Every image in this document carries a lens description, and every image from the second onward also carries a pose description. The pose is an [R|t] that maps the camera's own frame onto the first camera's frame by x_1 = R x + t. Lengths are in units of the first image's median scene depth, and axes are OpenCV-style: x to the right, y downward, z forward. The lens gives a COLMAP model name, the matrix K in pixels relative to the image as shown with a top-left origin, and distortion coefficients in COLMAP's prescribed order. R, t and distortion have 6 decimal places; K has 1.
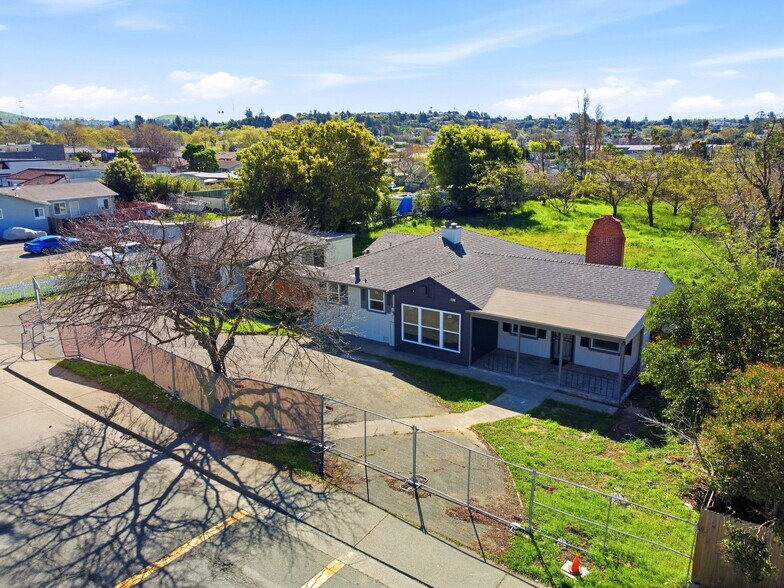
lens RADIAL K [[591.9, 0, 394.9], [0, 591.9, 294.9], [0, 0, 1]] dist [0.002596, -0.003159]
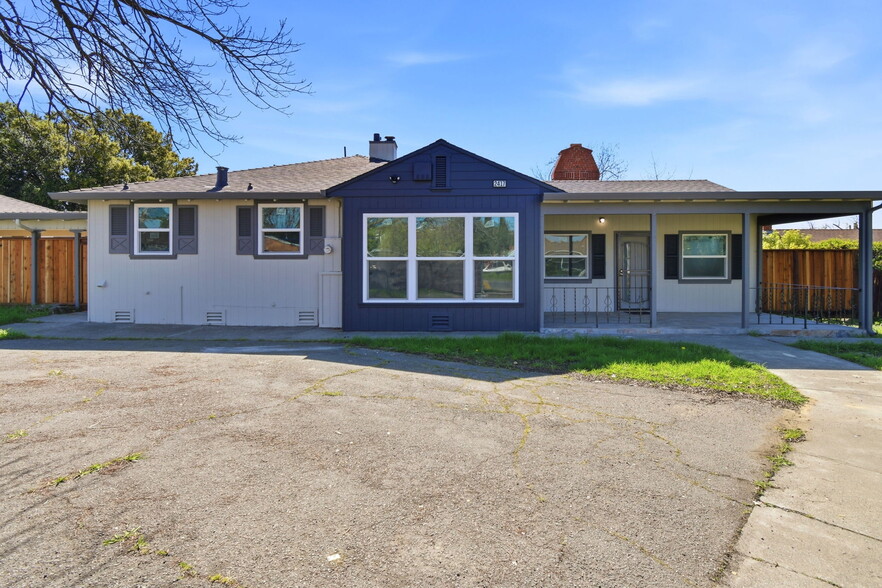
lens RADIAL K [[417.4, 0, 437.6], [0, 417.4, 287.2], [0, 0, 1]] dist [0.018885, -0.000344]
pose [[0.825077, -0.020139, 0.564661, -0.159147], [0.133323, 0.978084, -0.159926, 0.167117], [-0.549066, 0.207233, 0.809680, 0.982261]]
